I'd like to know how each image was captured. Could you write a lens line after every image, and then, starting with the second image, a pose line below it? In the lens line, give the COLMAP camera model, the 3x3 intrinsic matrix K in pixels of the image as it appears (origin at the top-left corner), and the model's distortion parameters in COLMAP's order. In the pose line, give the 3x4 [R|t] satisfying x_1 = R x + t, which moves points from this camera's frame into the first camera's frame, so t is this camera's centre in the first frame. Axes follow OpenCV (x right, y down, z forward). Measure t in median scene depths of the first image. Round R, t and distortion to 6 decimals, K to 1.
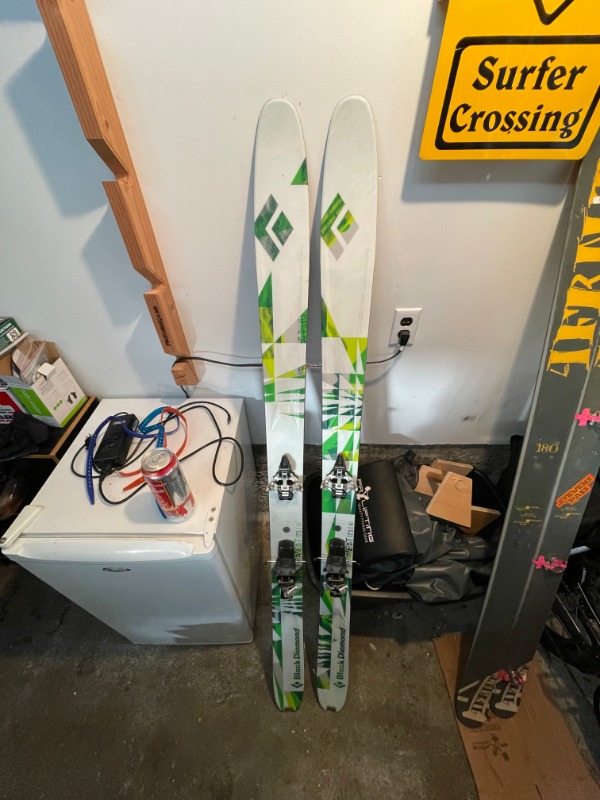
lens RADIAL K [[318.9, 0, 299.0], [0, 318.9, 398.9], [0, 0, 1]] dist [-0.001974, -0.001573]
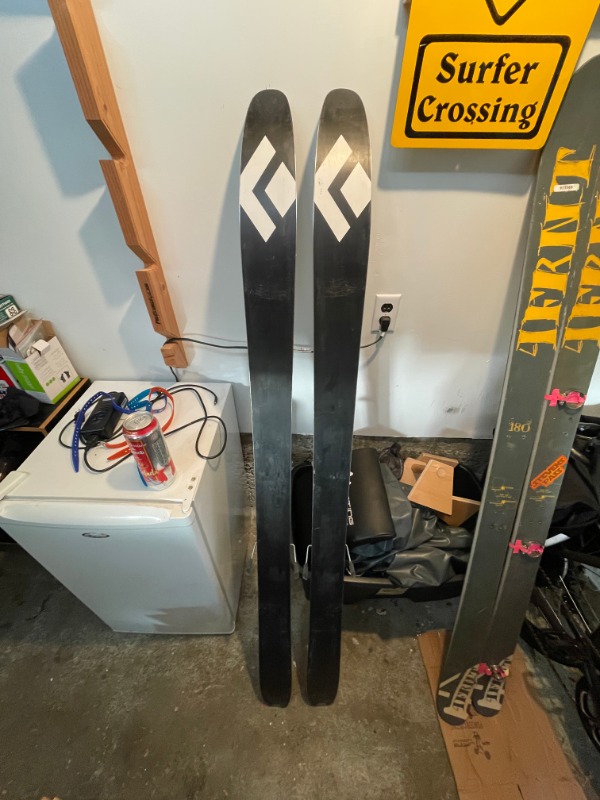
lens RADIAL K [[318.9, 0, 299.2], [0, 318.9, 399.6], [0, 0, 1]] dist [-0.001974, -0.001573]
pose [[0.999699, 0.024317, -0.003155, 0.058096], [-0.024439, 0.998591, -0.047107, 0.111843], [0.002006, 0.047170, 0.998885, -0.030672]]
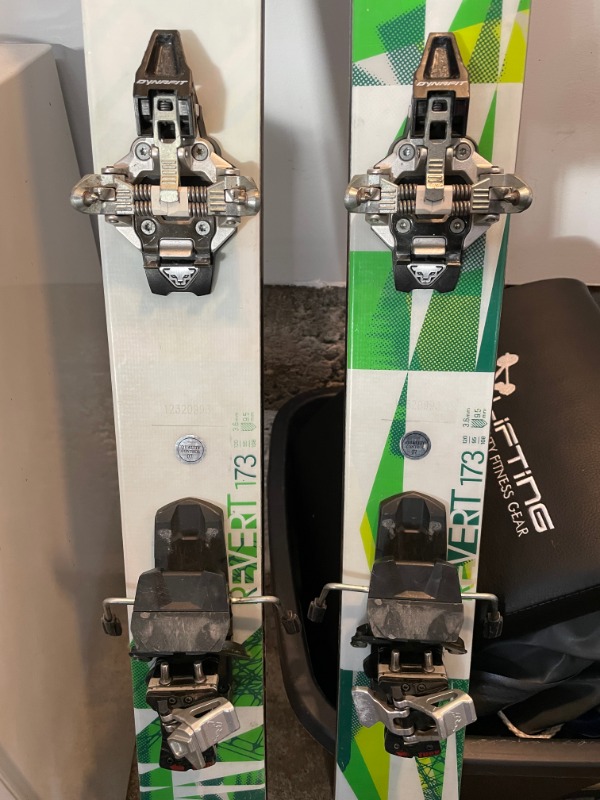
lens RADIAL K [[604.9, 0, 300.2], [0, 604.9, 398.8], [0, 0, 1]] dist [0.038925, -0.020404]
pose [[0.999365, -0.000088, 0.035635, 0.022861], [0.001270, 0.999450, -0.033149, 0.385257], [-0.035612, 0.033173, 0.998815, 0.565237]]
